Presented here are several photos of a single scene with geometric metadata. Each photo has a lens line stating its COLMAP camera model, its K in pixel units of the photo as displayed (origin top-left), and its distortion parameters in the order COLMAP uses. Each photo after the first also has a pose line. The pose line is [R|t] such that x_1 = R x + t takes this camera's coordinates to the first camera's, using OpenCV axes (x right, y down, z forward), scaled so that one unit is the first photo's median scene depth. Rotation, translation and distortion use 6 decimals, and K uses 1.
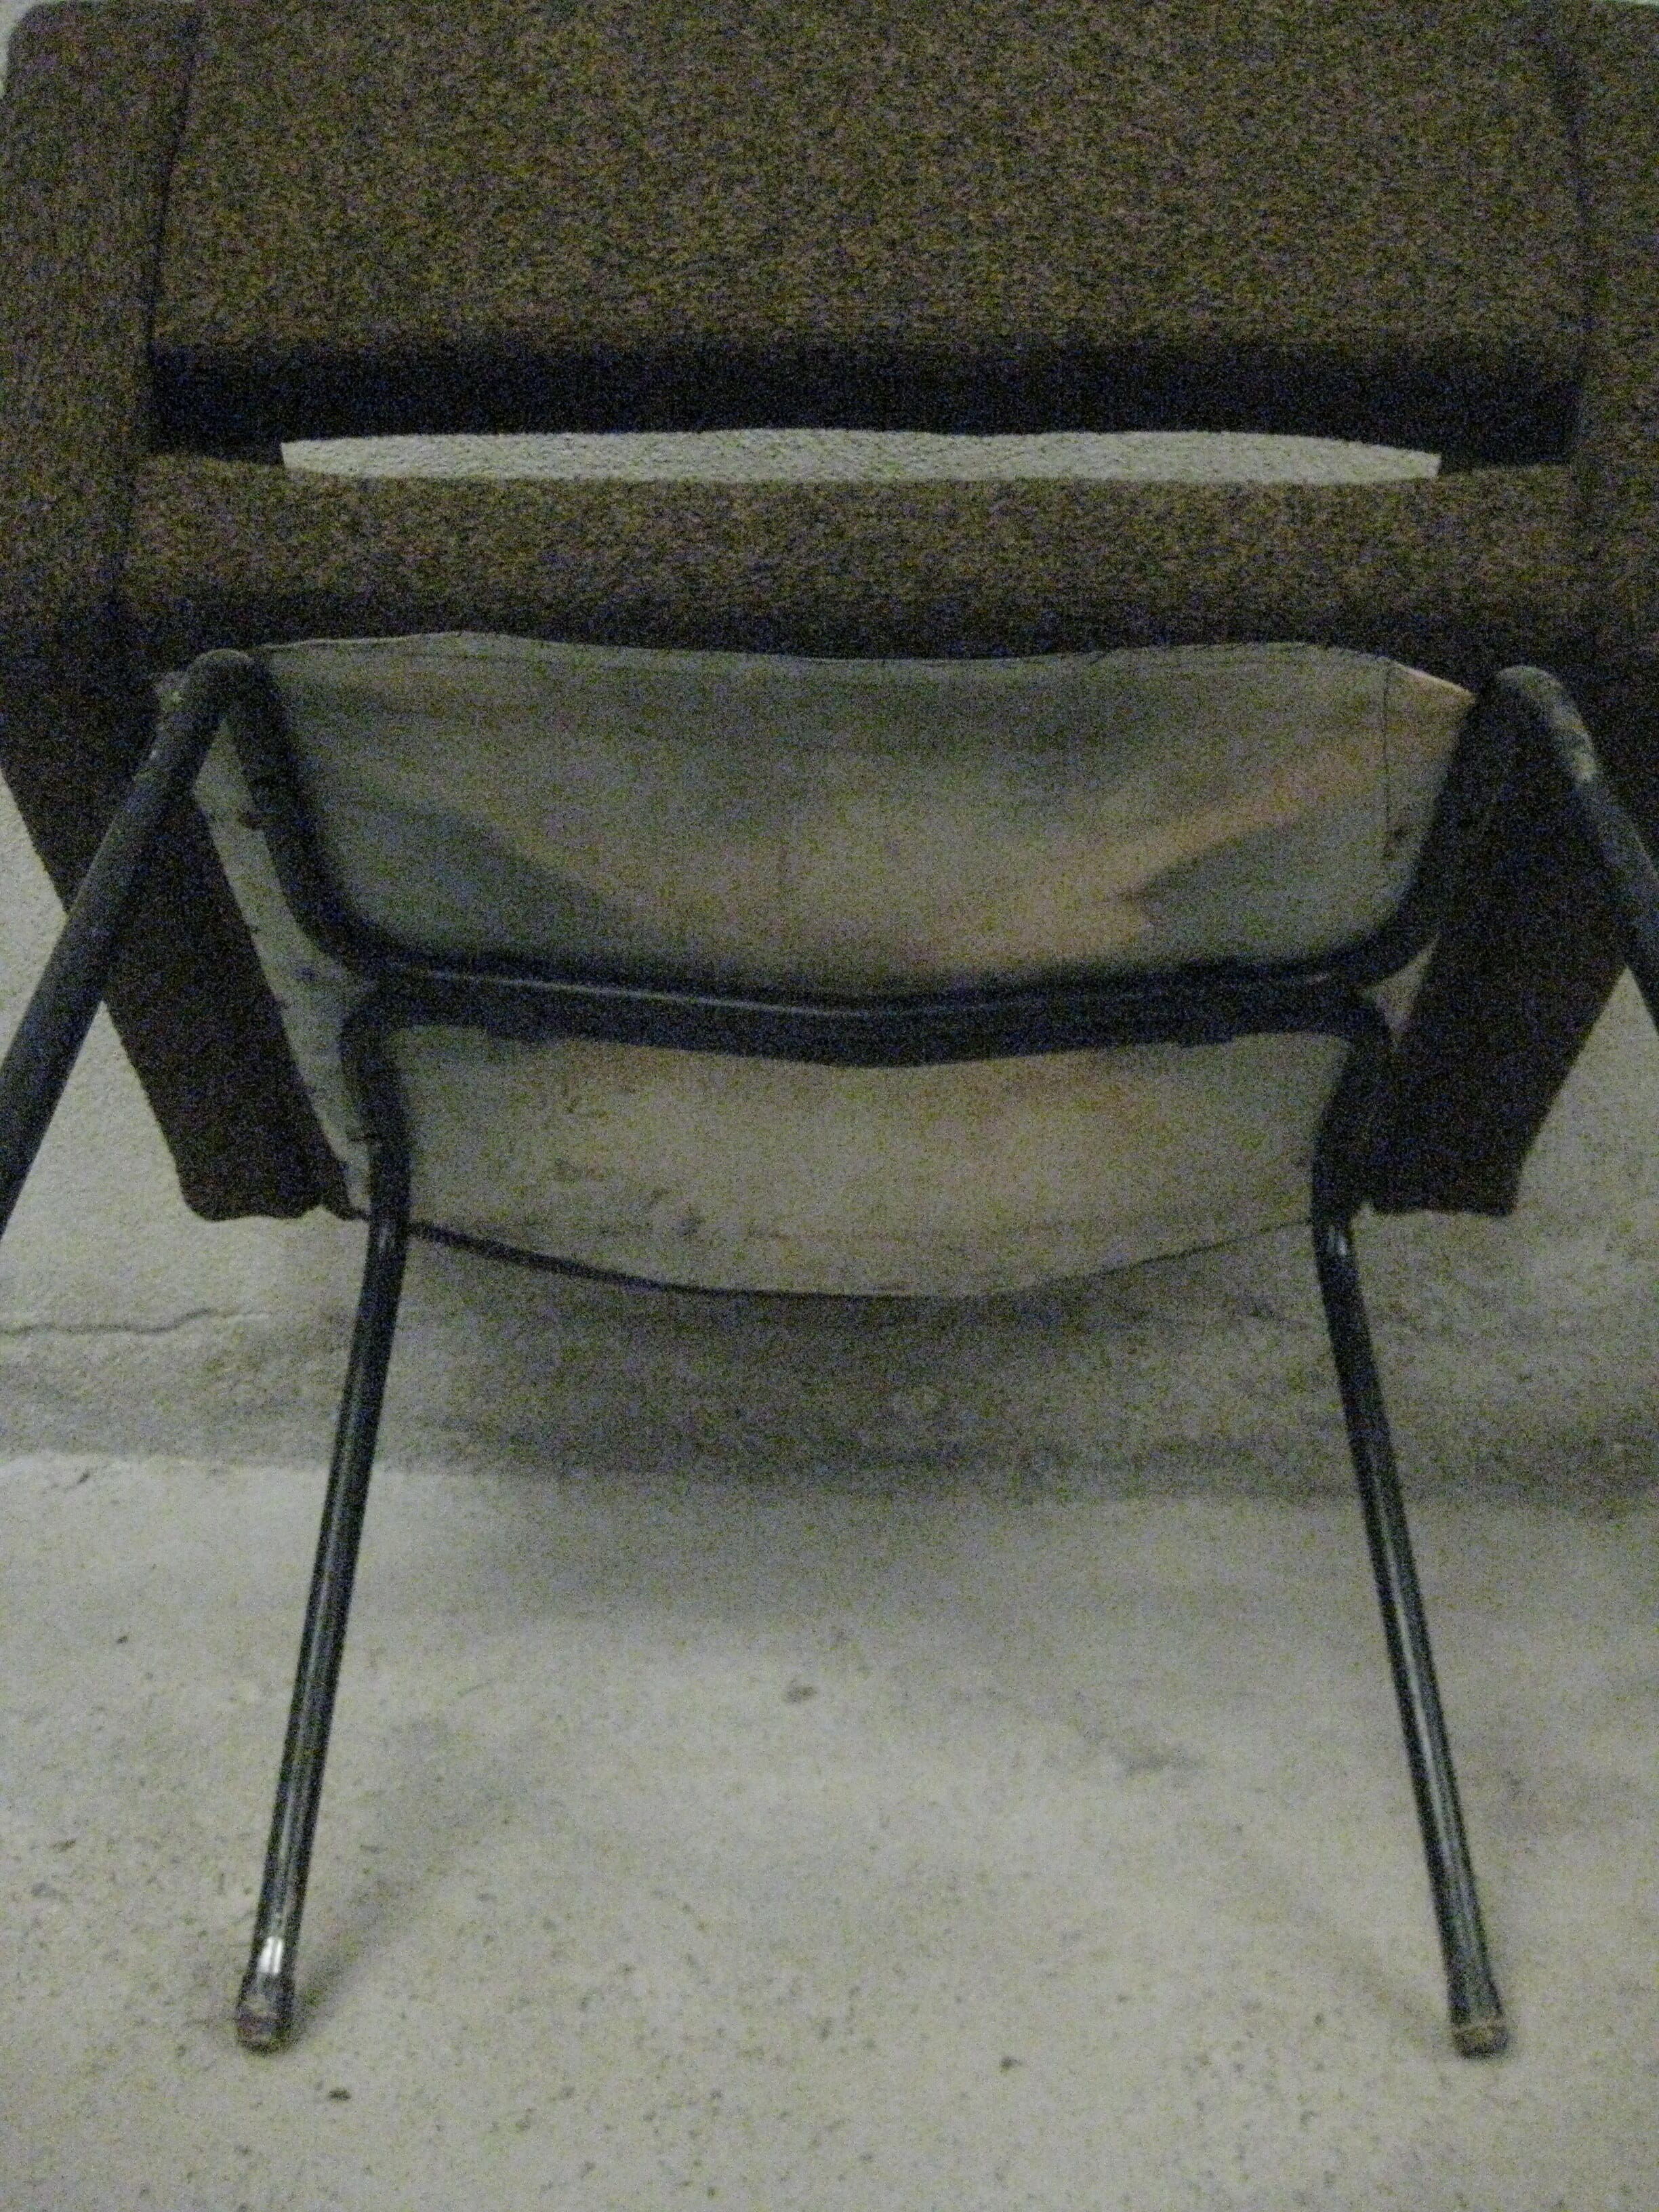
lens RADIAL K [[2430.1, 0, 840.1], [0, 2430.1, 1107.6], [0, 0, 1]] dist [-0.096963, 0.000000]
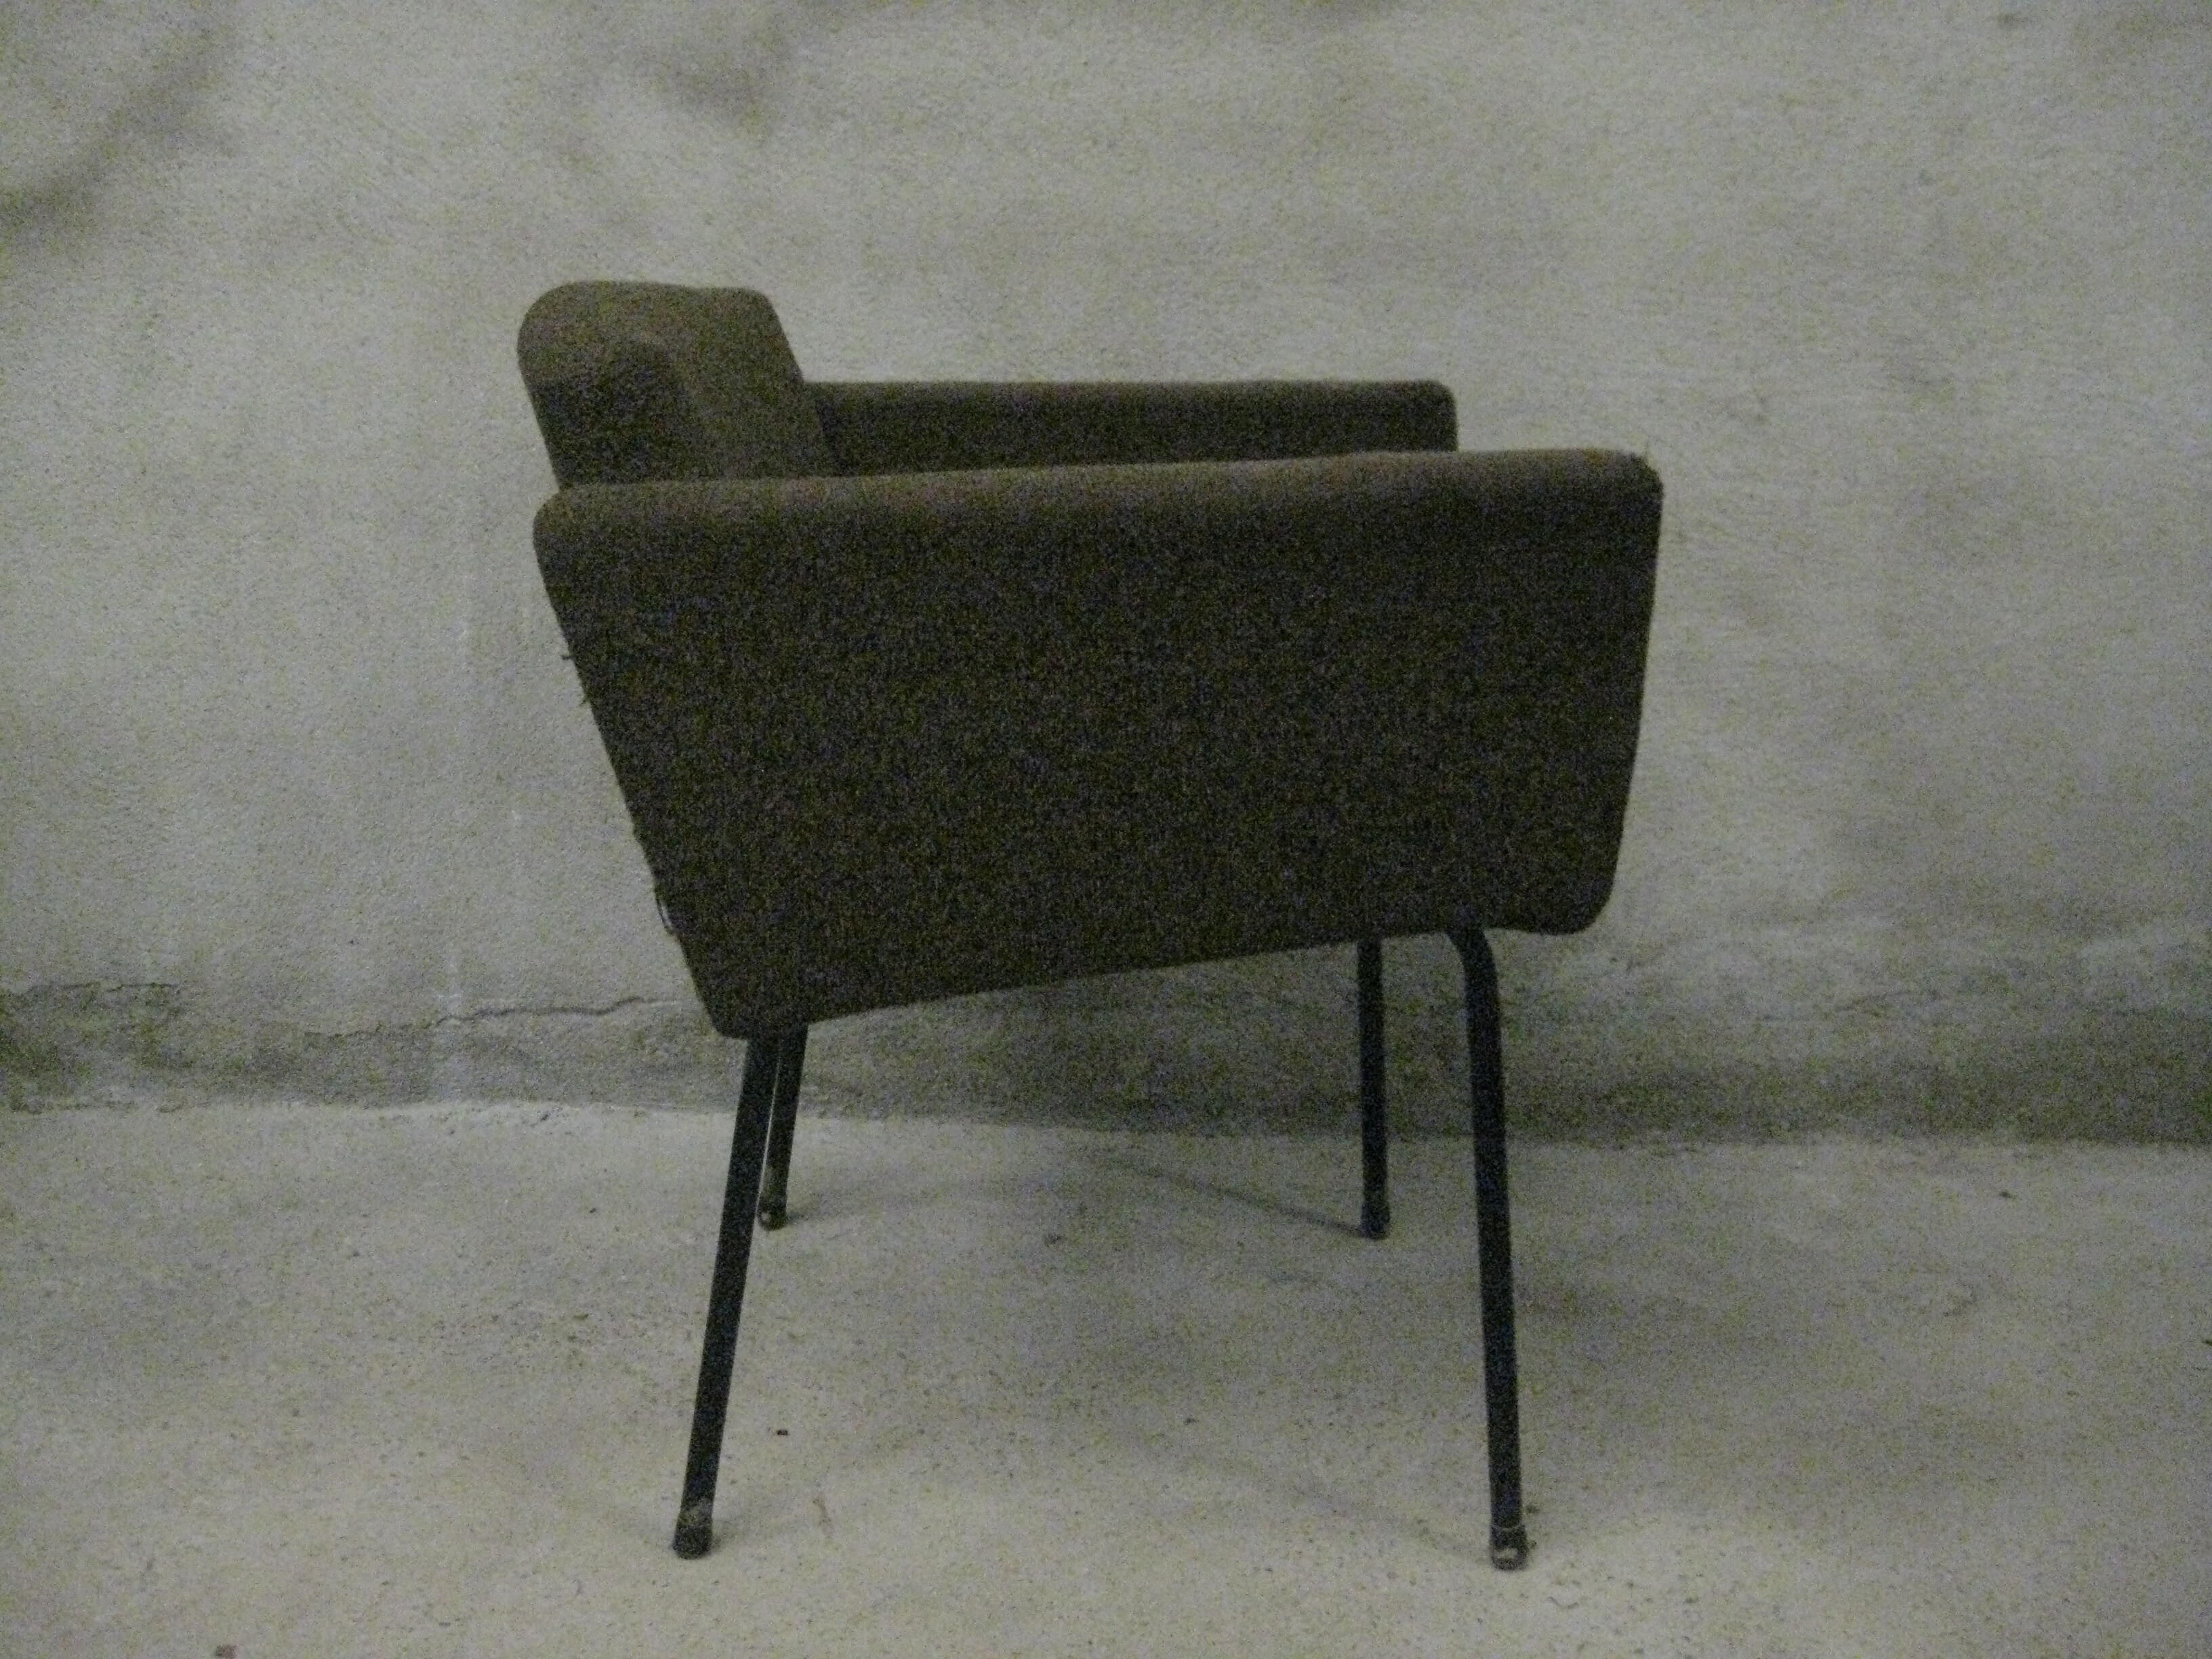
lens RADIAL K [[2430.1, 0, 1085.8], [0, 2430.1, 826.5], [0, 0, 1]] dist [-0.096963, 0.000000]
pose [[0.999877, 0.007191, 0.013949, -0.017378], [-0.006552, 0.998952, -0.045296, 0.045516], [-0.014260, 0.045199, 0.998876, -0.435929]]
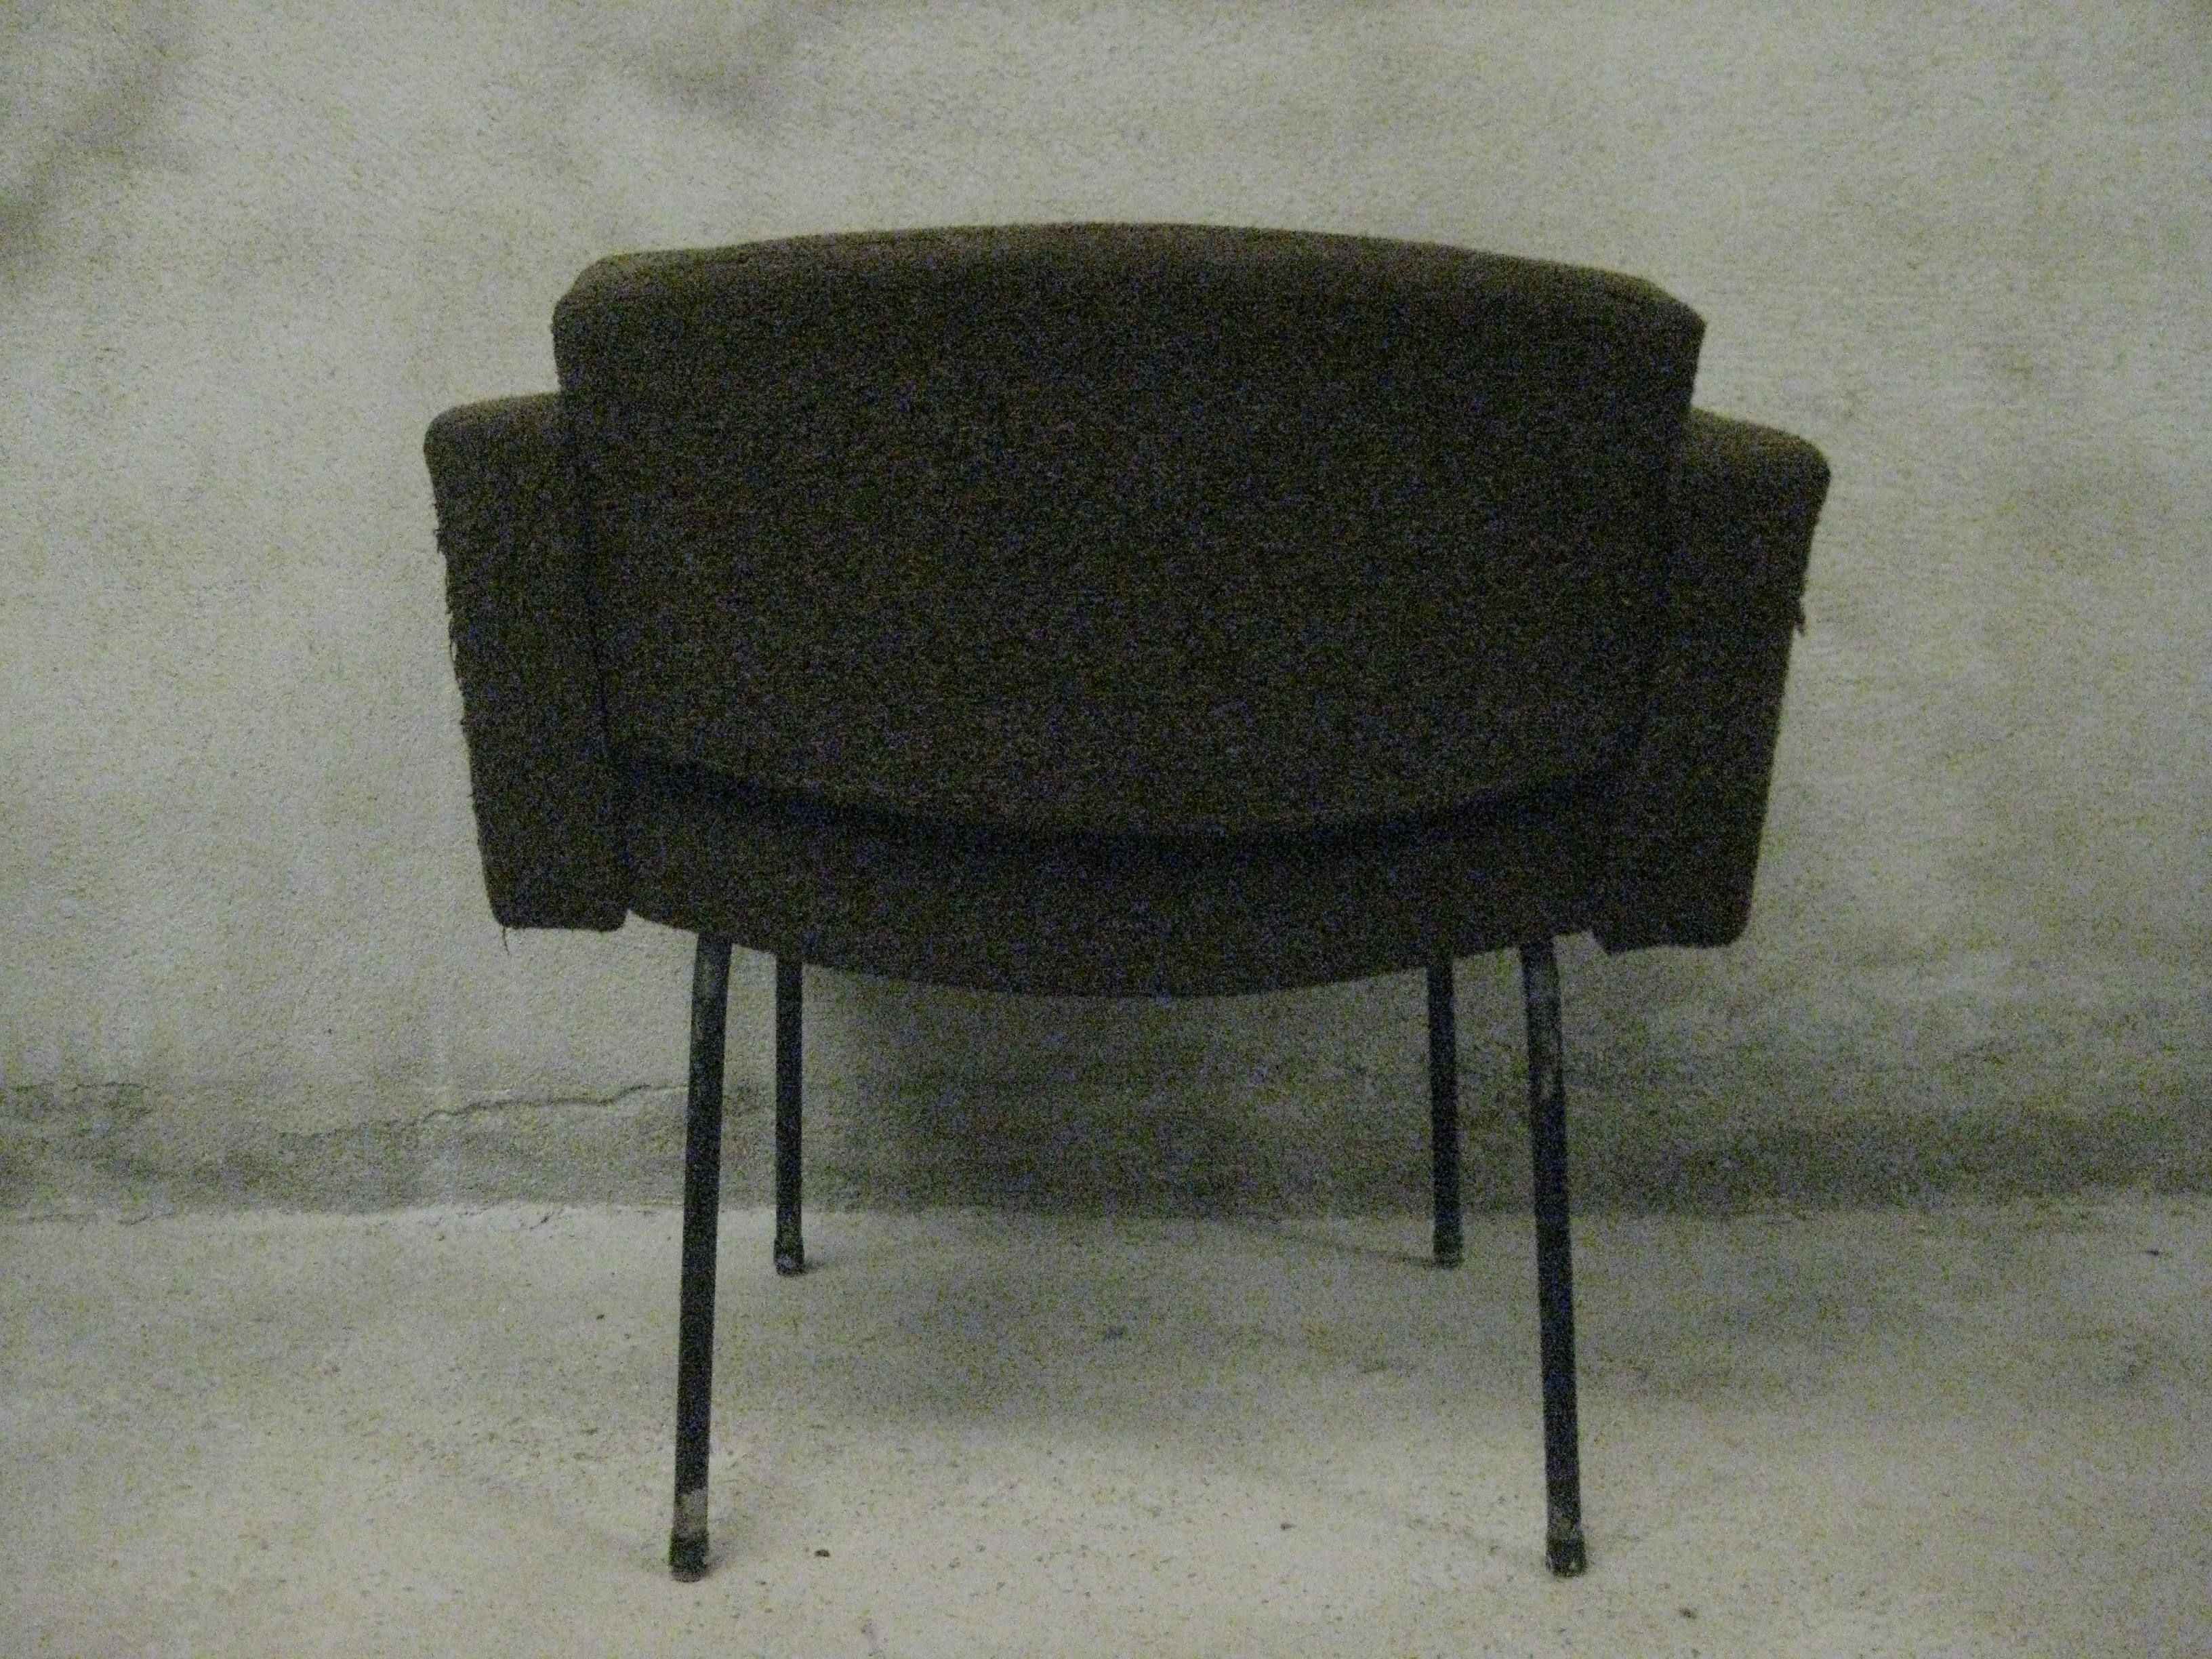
lens RADIAL K [[2430.1, 0, 1091.8], [0, 2430.1, 824.2], [0, 0, 1]] dist [-0.096963, 0.000000]
pose [[0.999618, -0.020560, 0.018473, -0.041769], [0.022338, 0.994551, -0.101834, 0.082003], [-0.016279, 0.102207, 0.994630, -0.313200]]
